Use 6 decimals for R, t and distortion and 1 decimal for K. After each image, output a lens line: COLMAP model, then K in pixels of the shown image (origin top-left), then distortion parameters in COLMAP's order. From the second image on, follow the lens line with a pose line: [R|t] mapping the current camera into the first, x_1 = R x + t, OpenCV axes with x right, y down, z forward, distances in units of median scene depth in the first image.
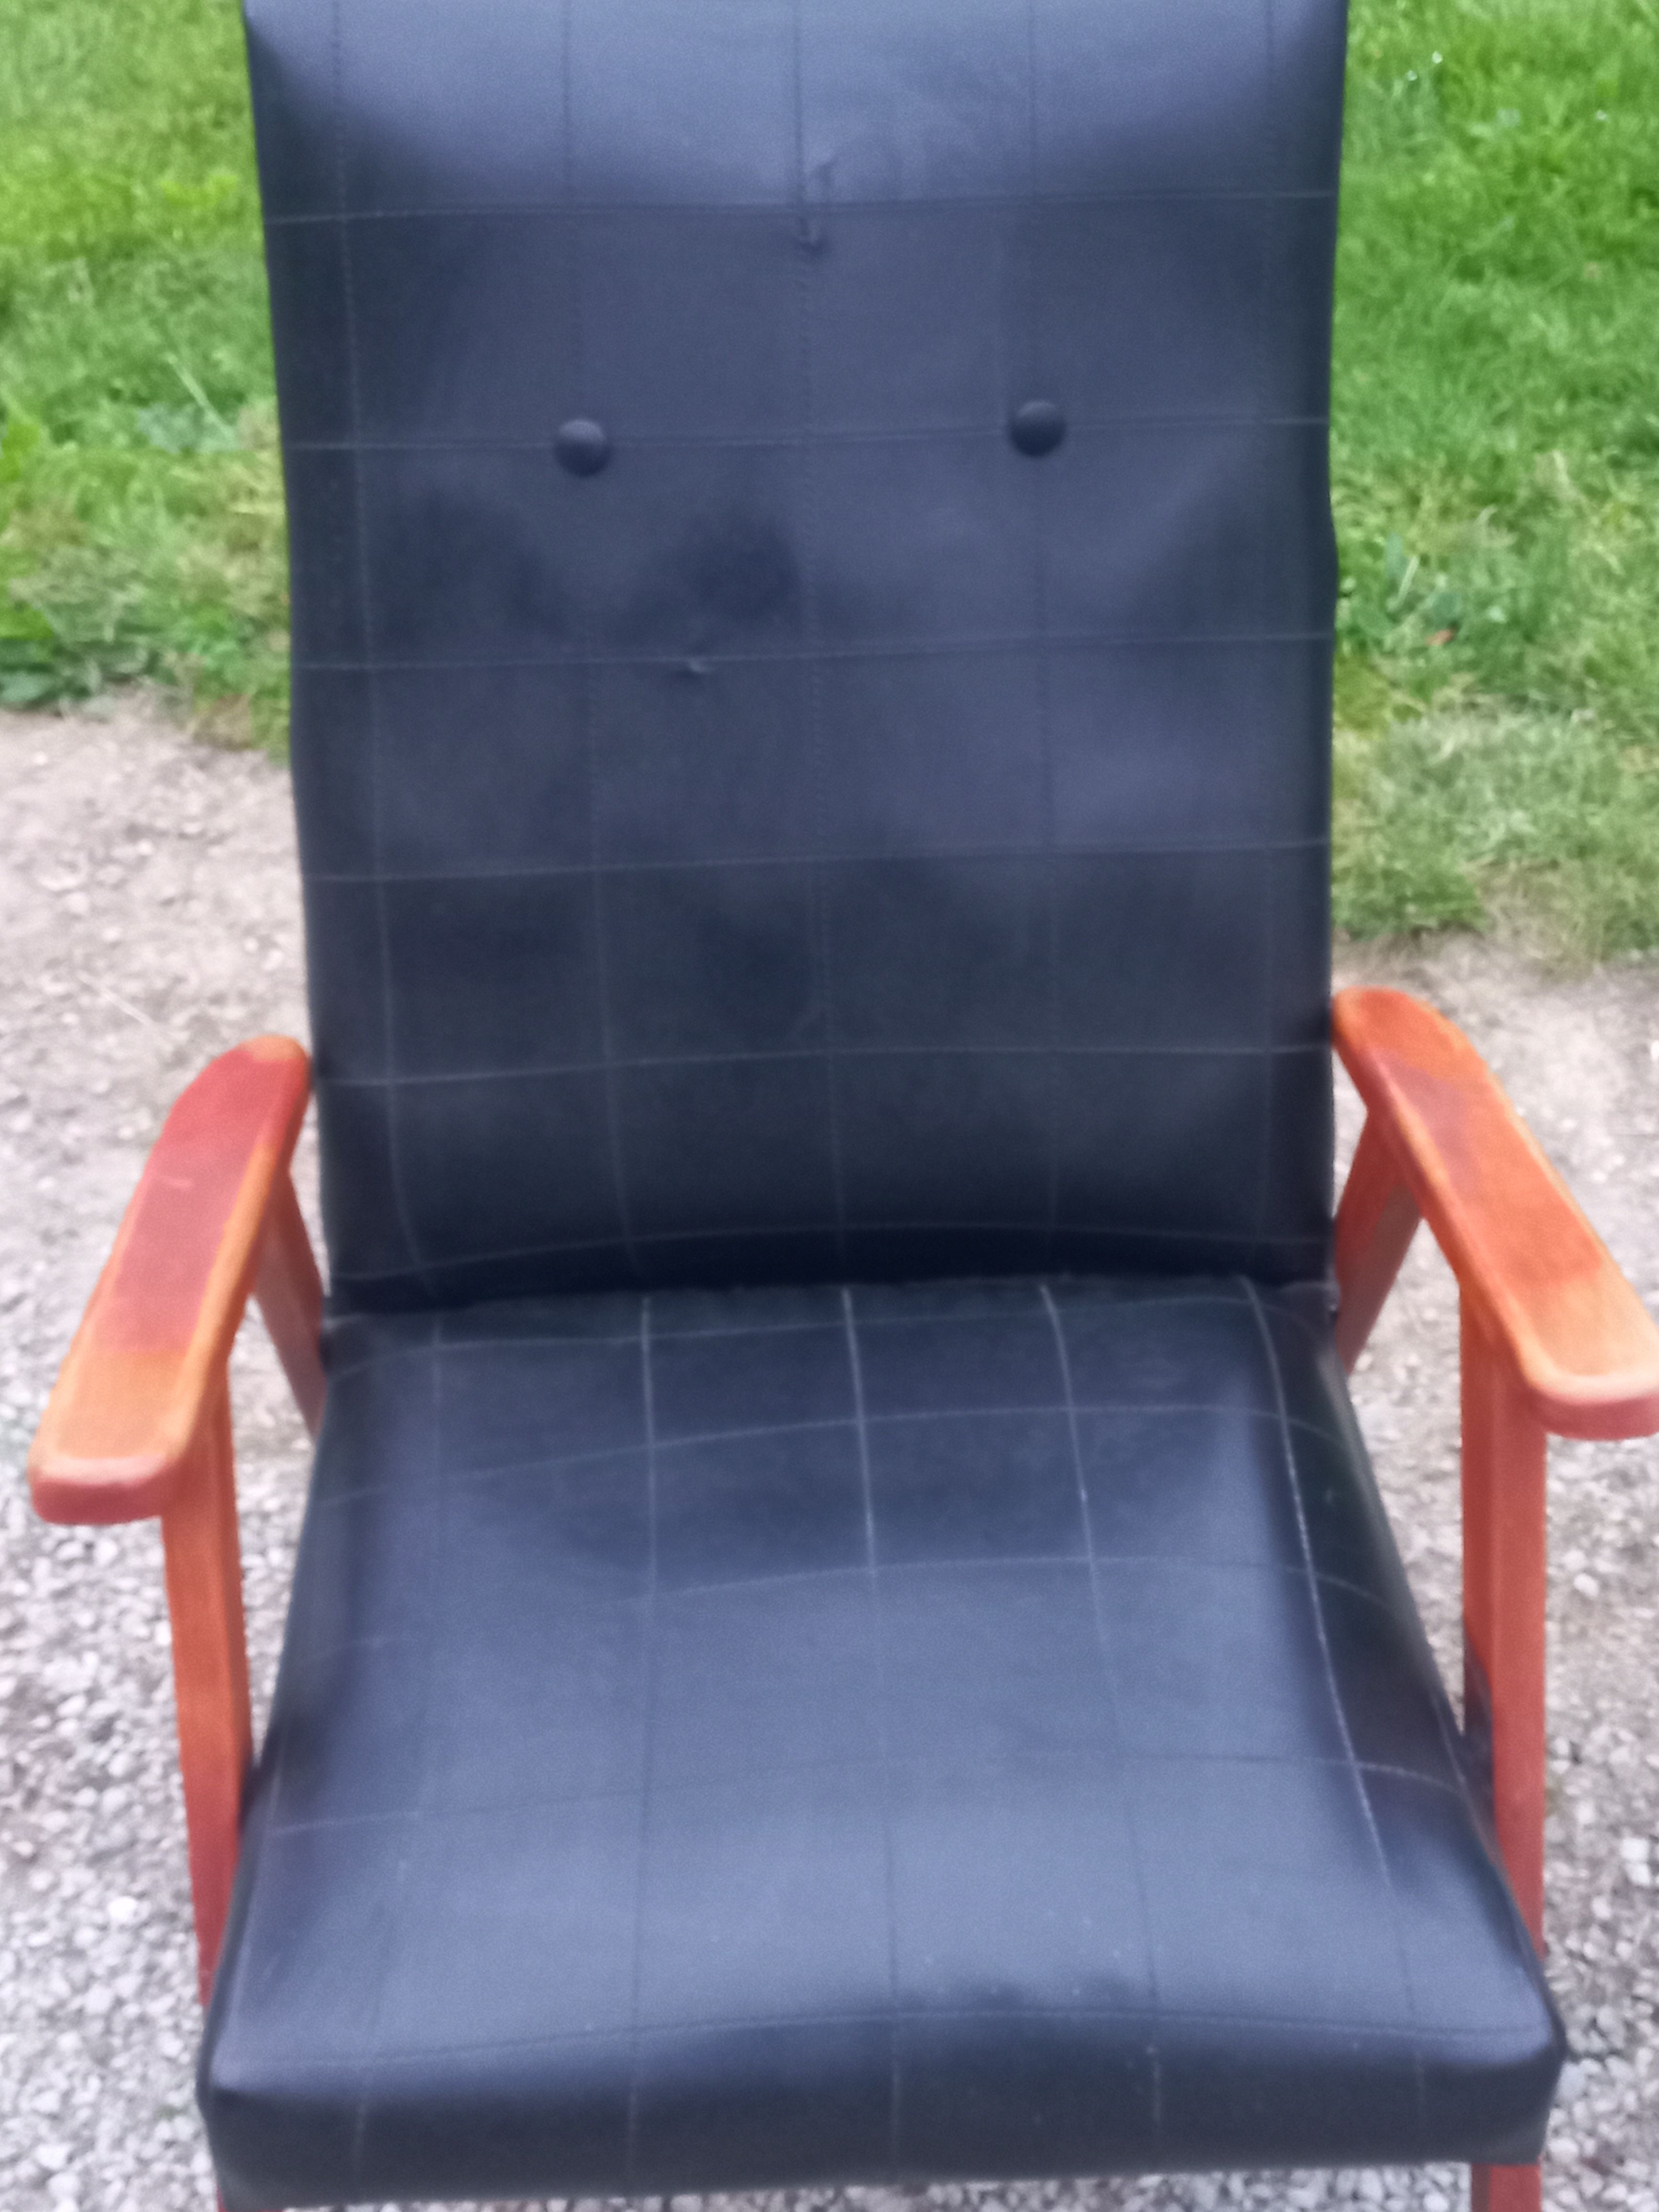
lens RADIAL K [[3216.8, 0, 836.0], [0, 3216.8, 1084.1], [0, 0, 1]] dist [0.089899, -0.120940]
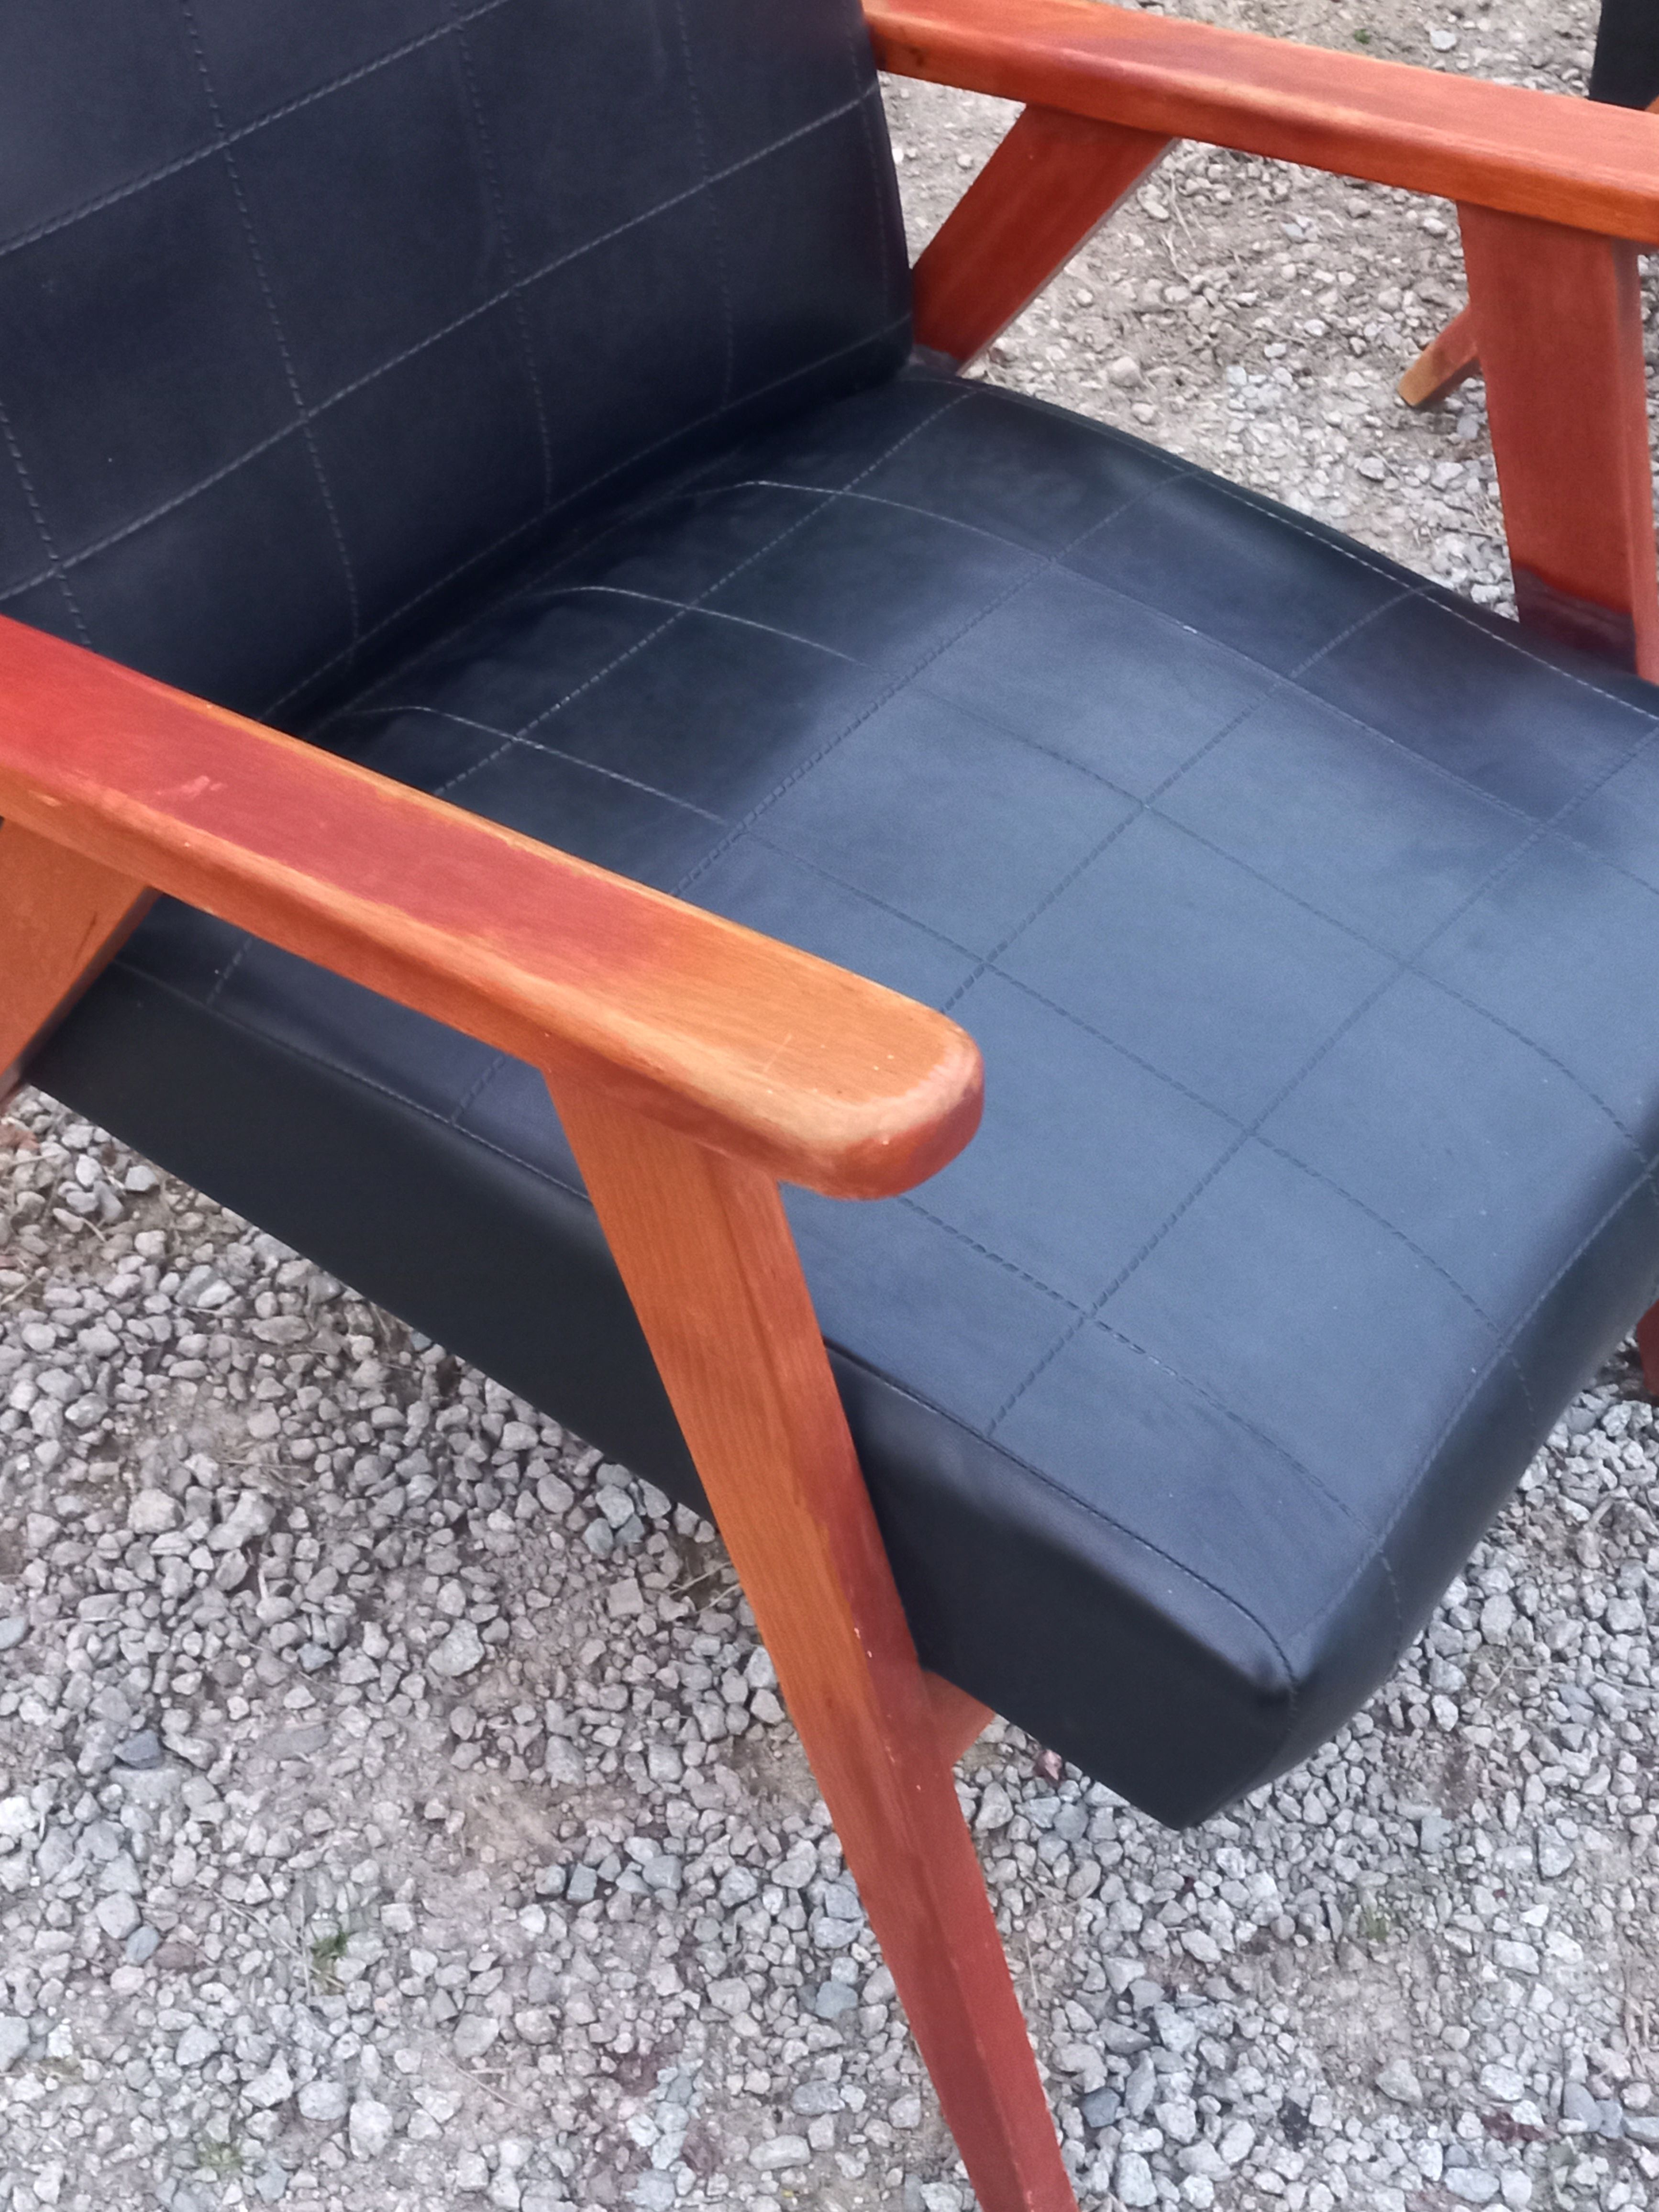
lens RADIAL K [[3157.2, 0, 827.8], [0, 3157.2, 1098.7], [0, 0, 1]] dist [0.099393, -0.120875]
pose [[0.645098, -0.507838, 0.570920, -0.411627], [0.332312, 0.859281, 0.388850, -0.097625], [-0.688054, -0.061123, 0.723081, 0.350849]]
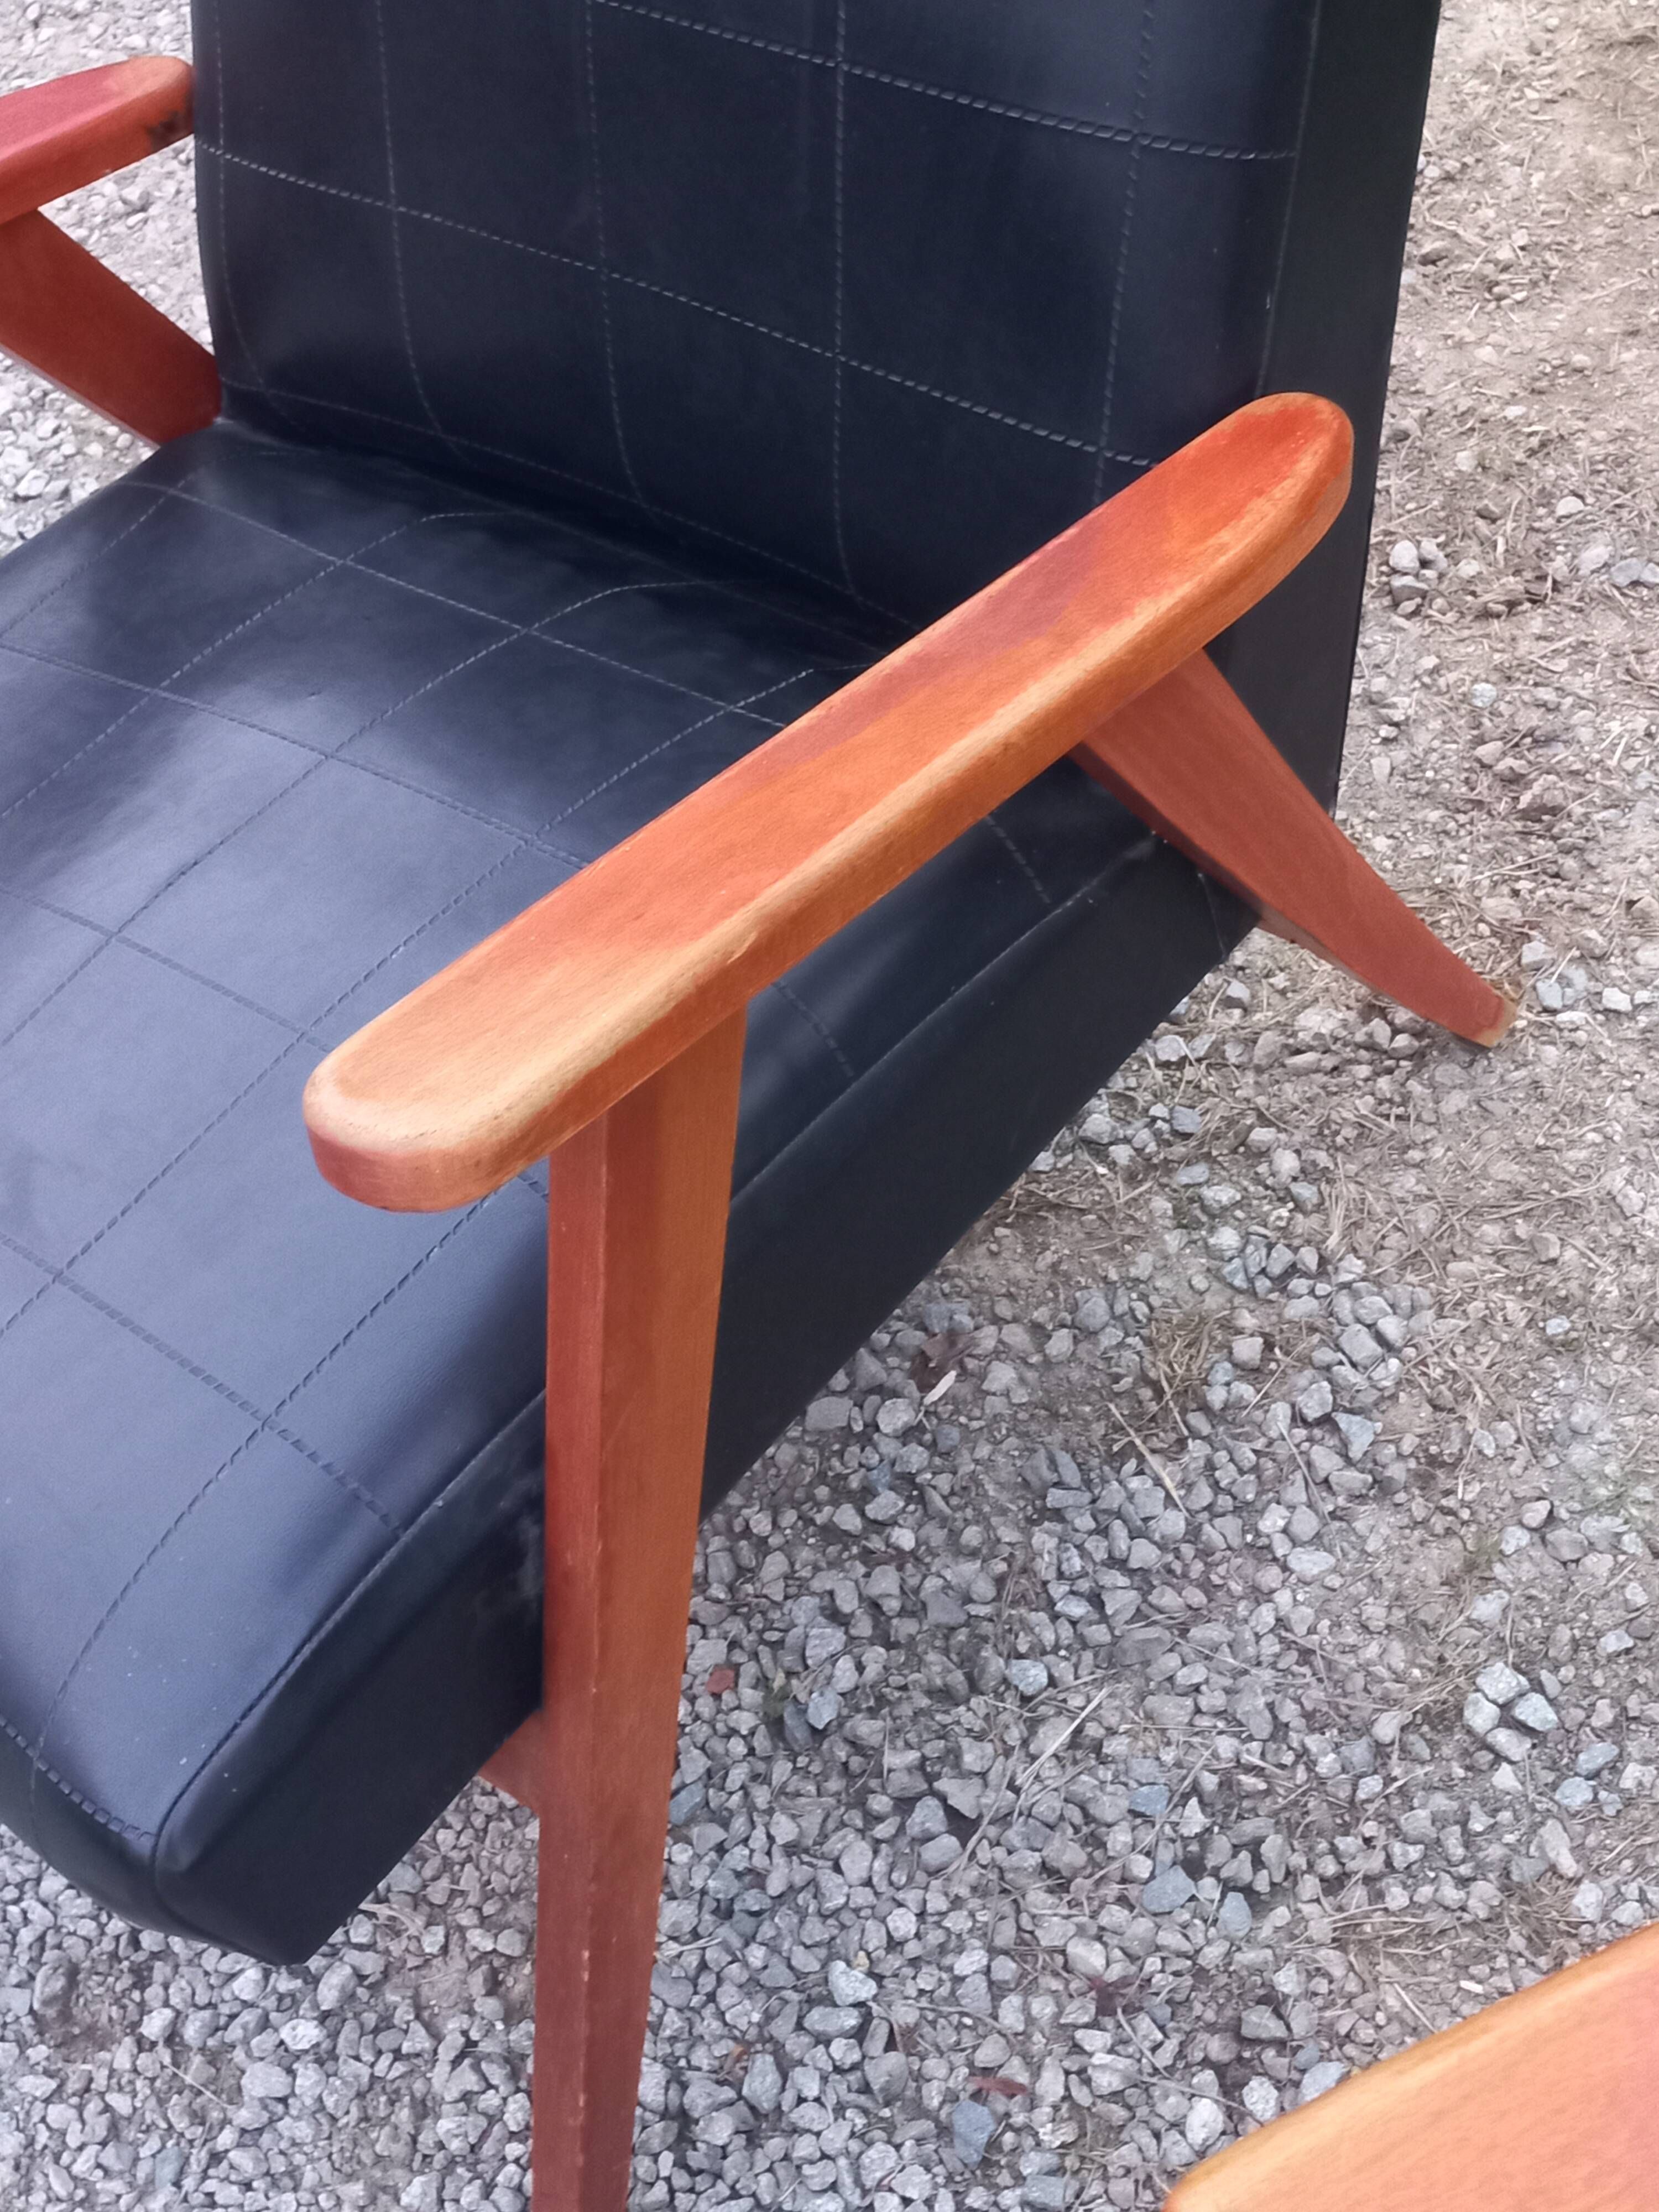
lens RADIAL K [[3157.2, 0, 827.8], [0, 3157.2, 1098.7], [0, 0, 1]] dist [0.099393, -0.120875]
pose [[0.754691, 0.412339, -0.510312, 0.425436], [-0.213293, 0.889768, 0.403509, -0.128181], [0.620442, -0.195678, 0.759449, 0.382271]]
